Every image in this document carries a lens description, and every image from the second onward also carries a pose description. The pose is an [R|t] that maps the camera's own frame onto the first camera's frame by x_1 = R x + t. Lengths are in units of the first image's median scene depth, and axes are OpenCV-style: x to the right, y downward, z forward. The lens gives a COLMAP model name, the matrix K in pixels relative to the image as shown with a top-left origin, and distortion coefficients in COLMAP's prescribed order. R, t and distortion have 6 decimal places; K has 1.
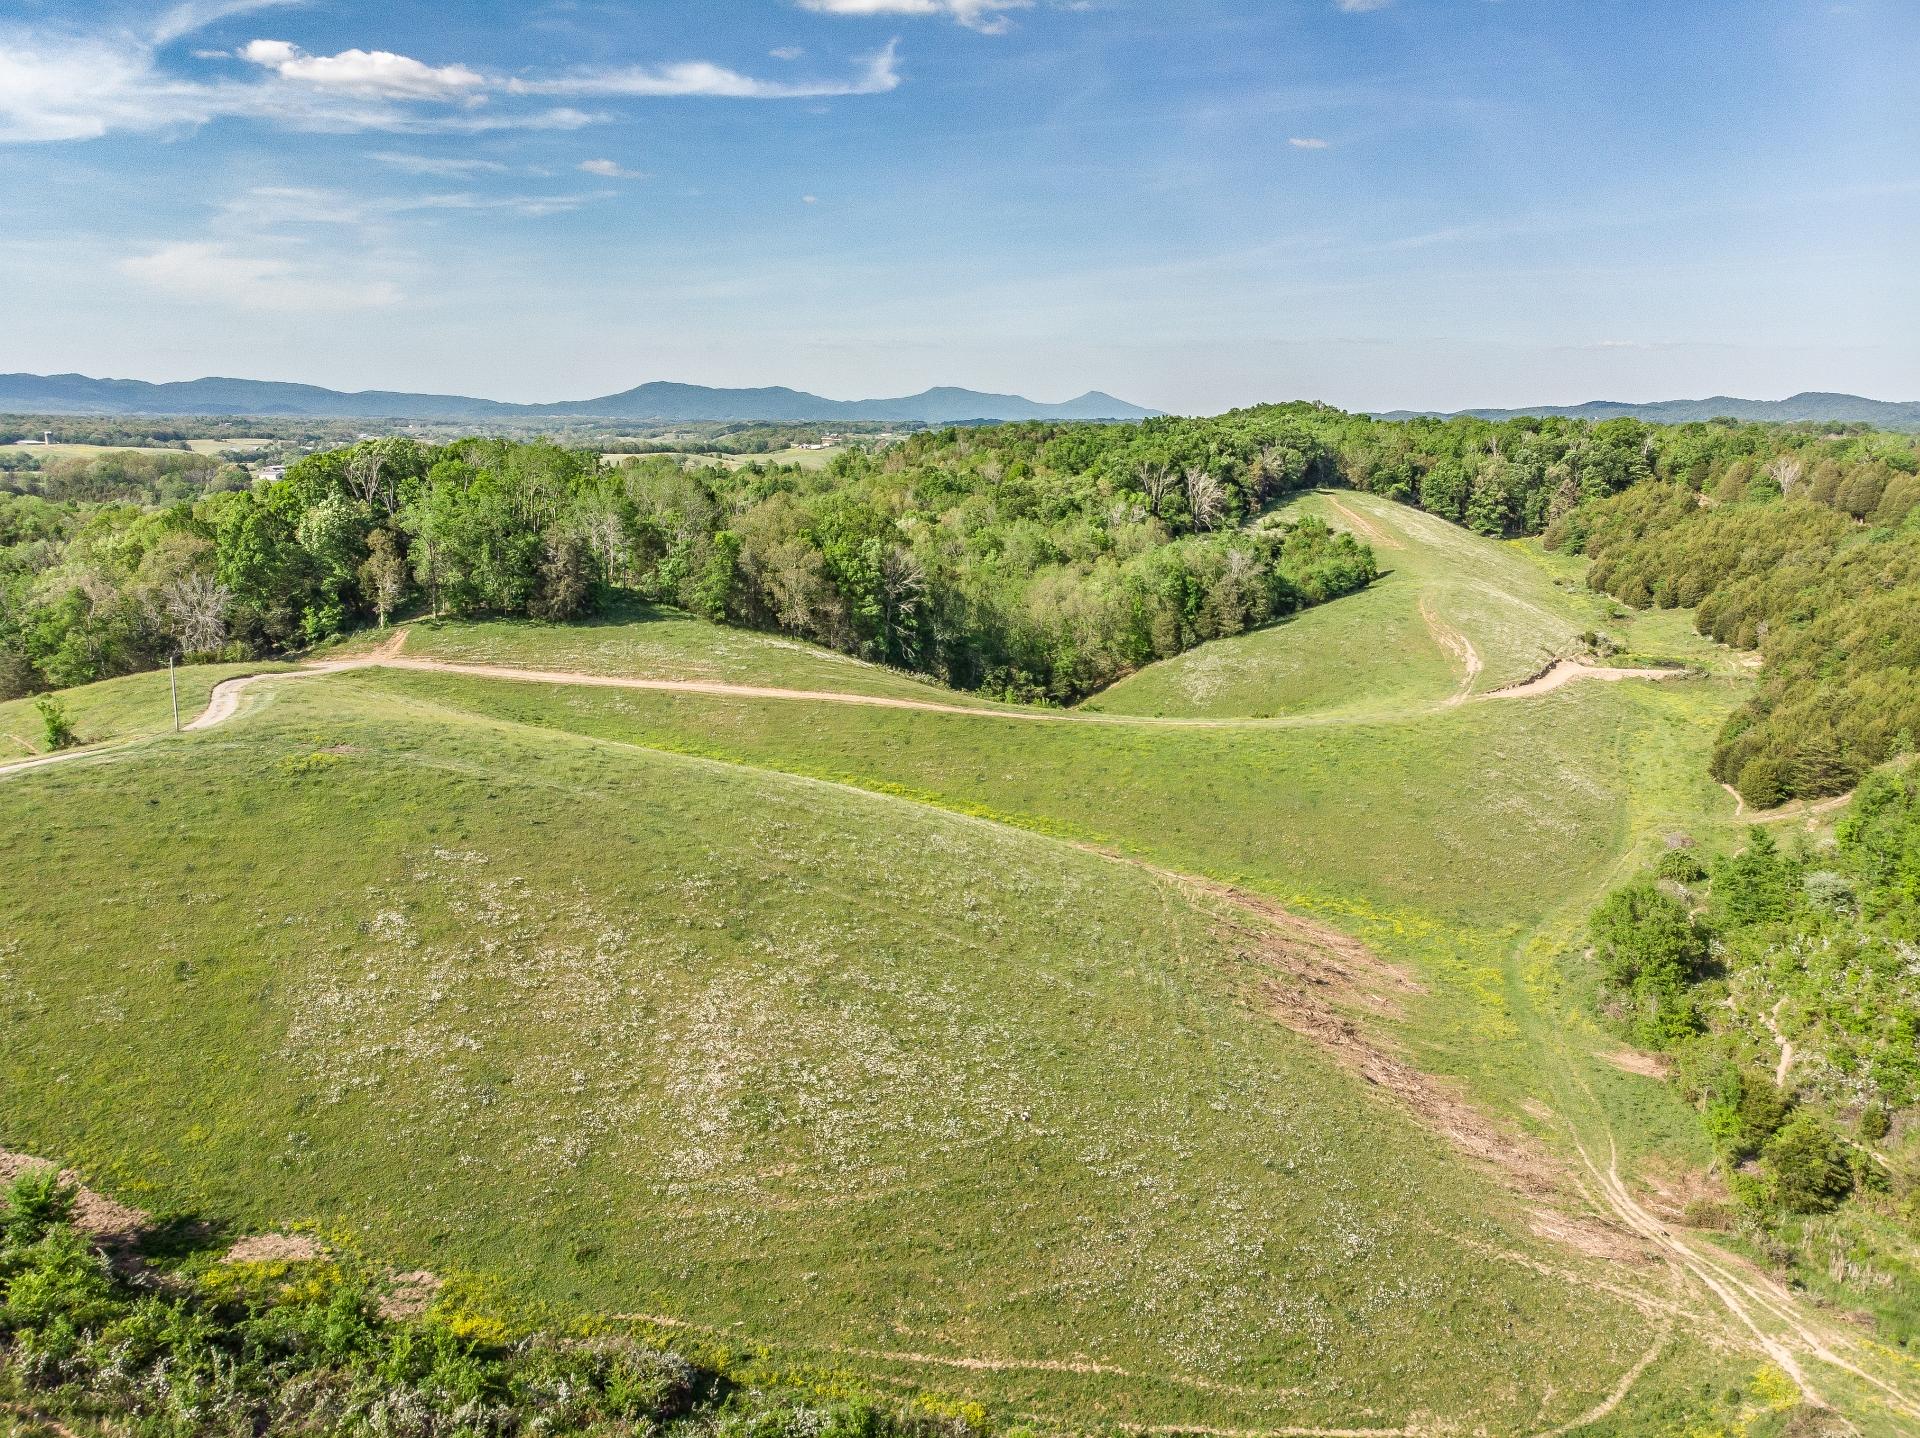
lens RADIAL K [[1416.3, 0, 947.0], [0, 1416.3, 705.6], [0, 0, 1]] dist [-0.001882, 0.010307]
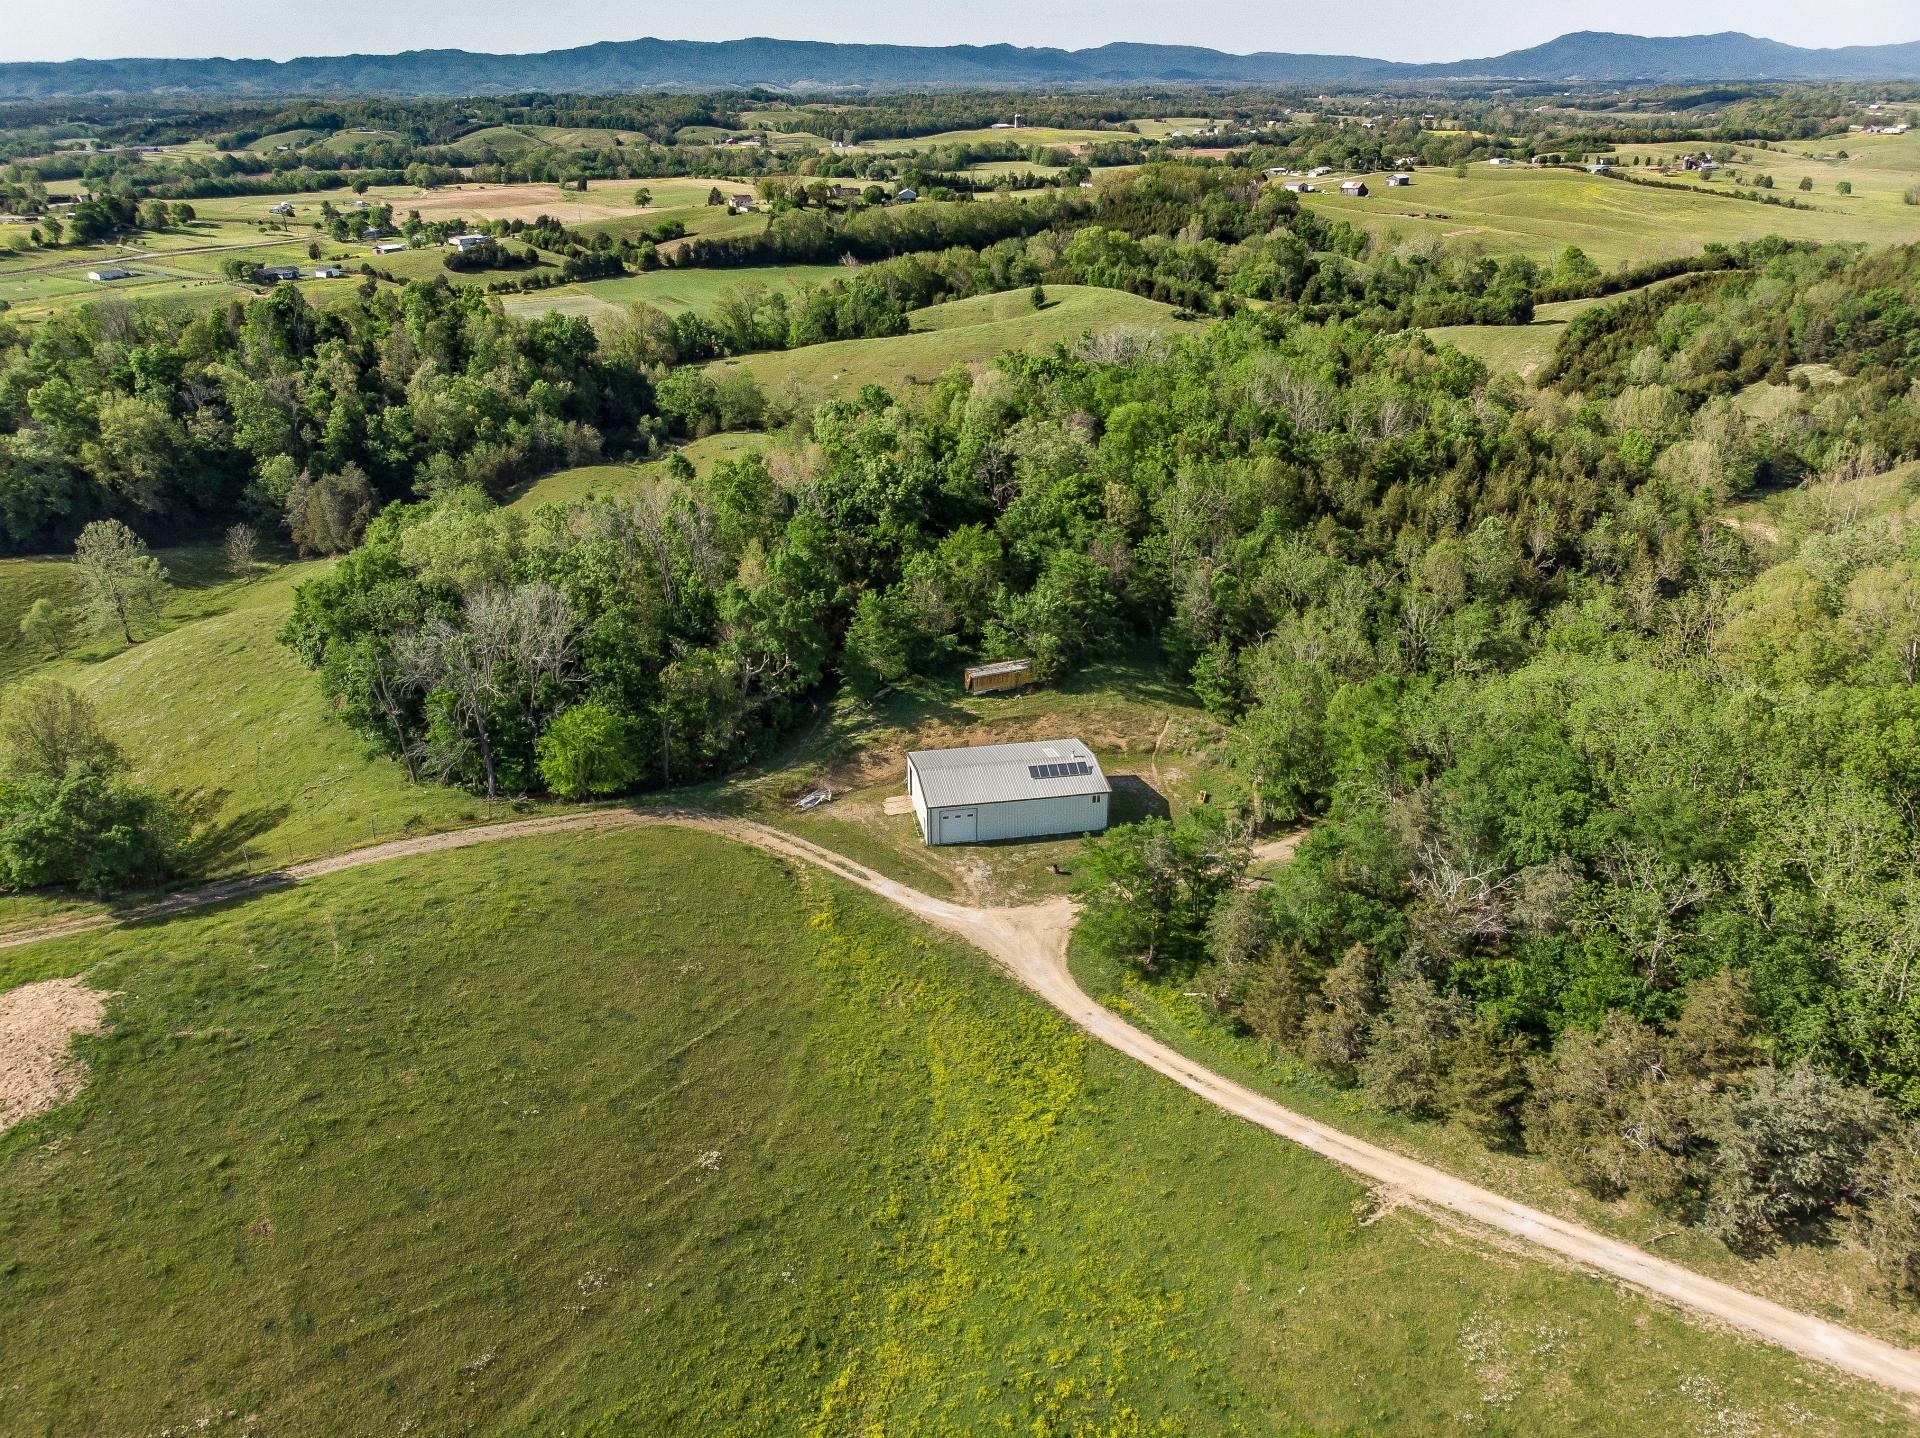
lens RADIAL K [[1416.3, 0, 949.0], [0, 1416.3, 719.5], [0, 0, 1]] dist [-0.001882, 0.010307]
pose [[0.841551, 0.209174, -0.498033, -0.827569], [-0.092850, 0.964274, 0.248103, -0.229925], [0.532137, -0.162549, 0.830908, 0.531468]]
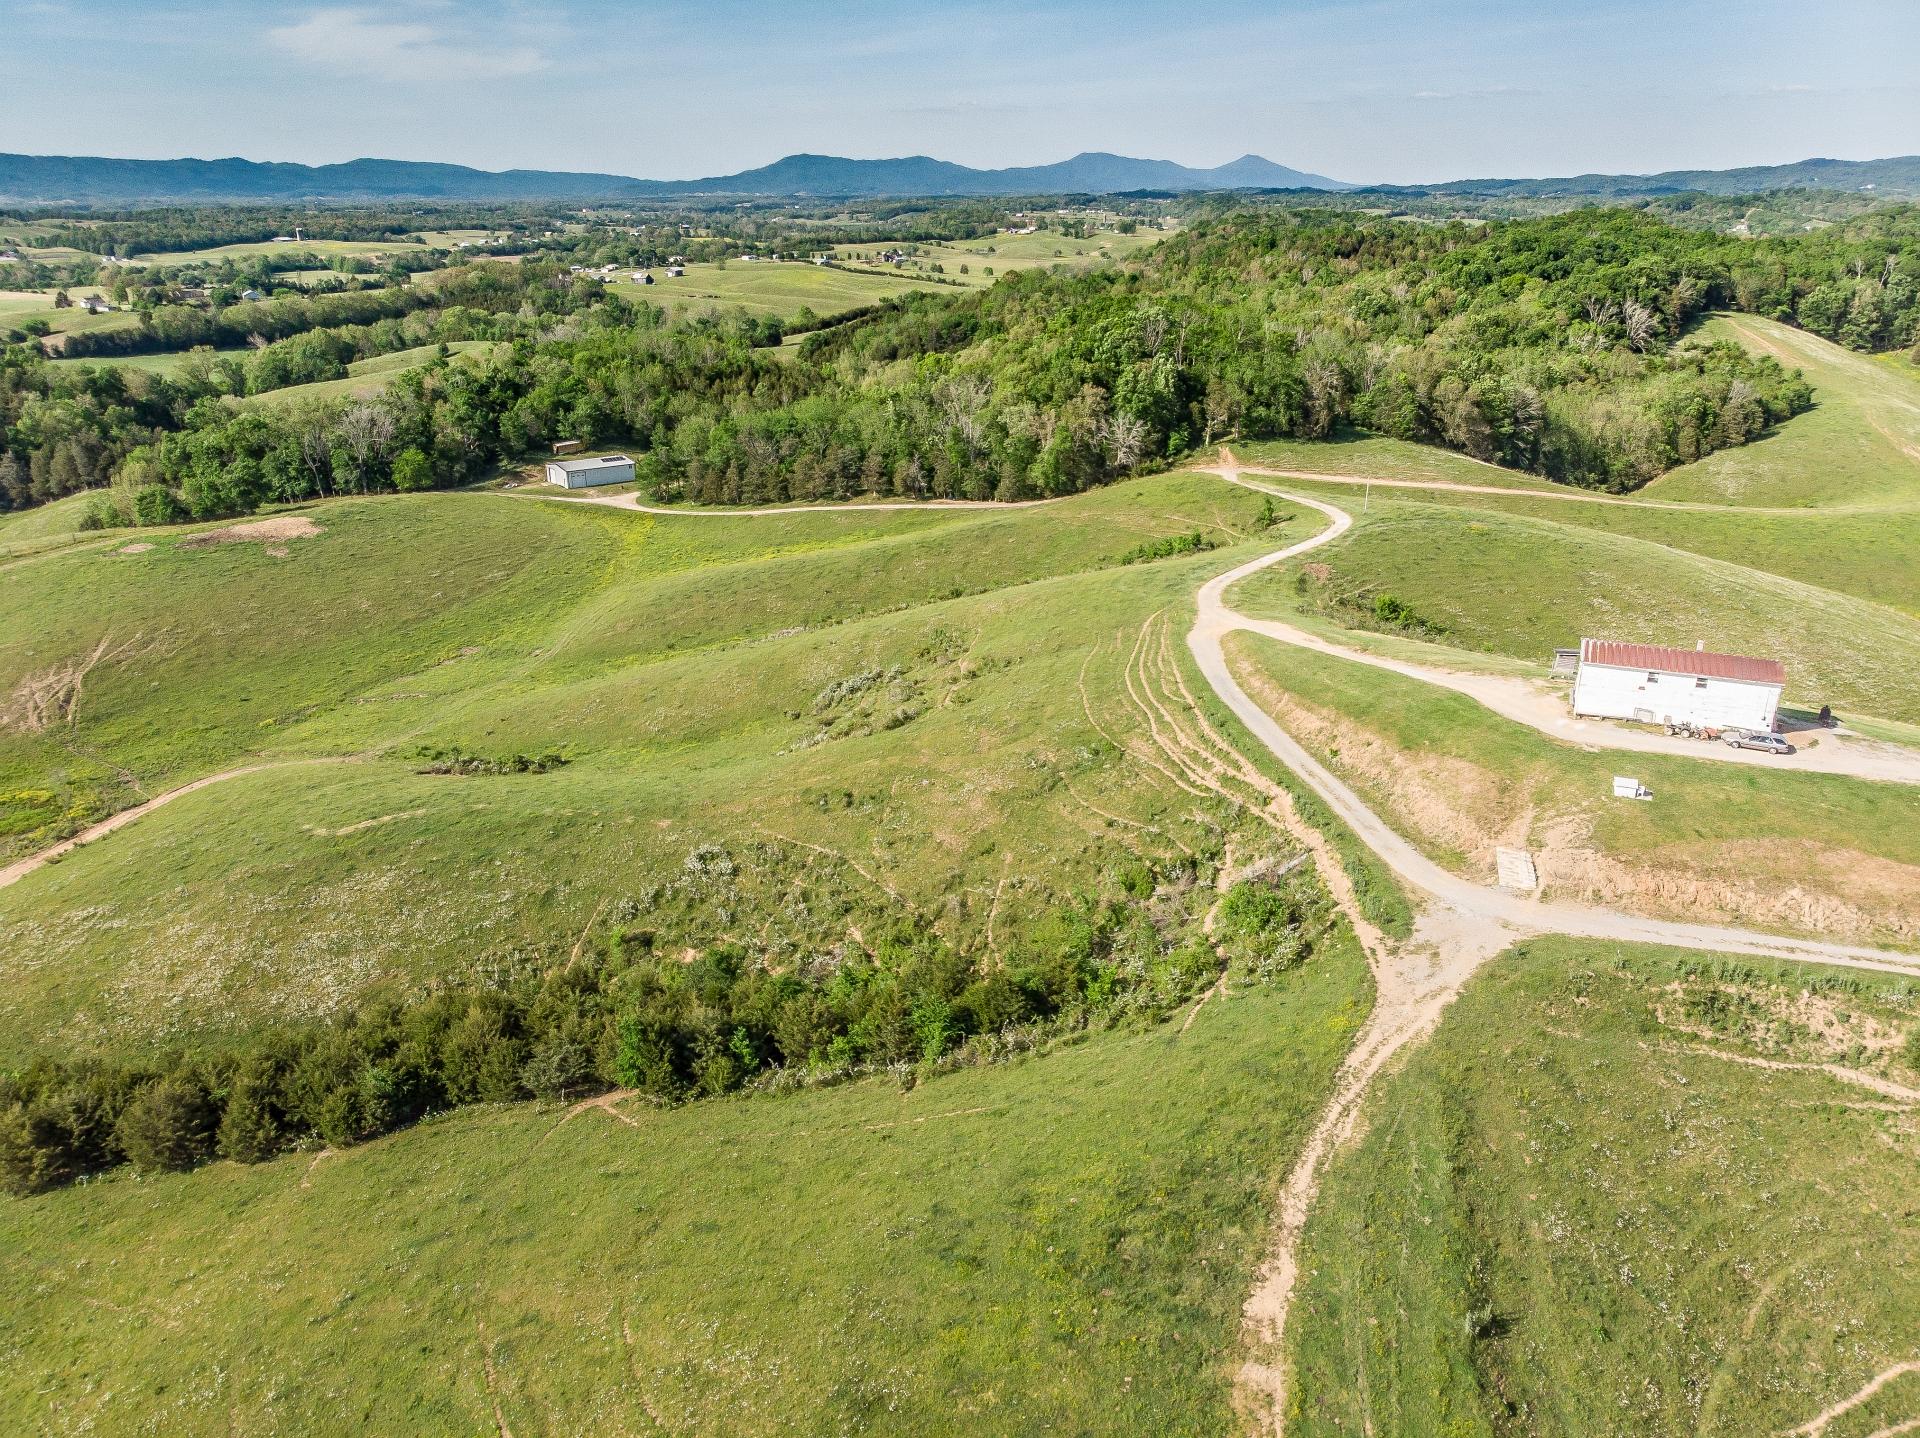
lens RADIAL K [[1416.3, 0, 946.8], [0, 1416.3, 695.8], [0, 0, 1]] dist [-0.001882, 0.010307]
pose [[0.995523, 0.015965, -0.093158, -0.544739], [-0.002378, 0.989550, 0.144170, -0.007809], [0.094486, -0.143303, 0.985158, -0.580720]]
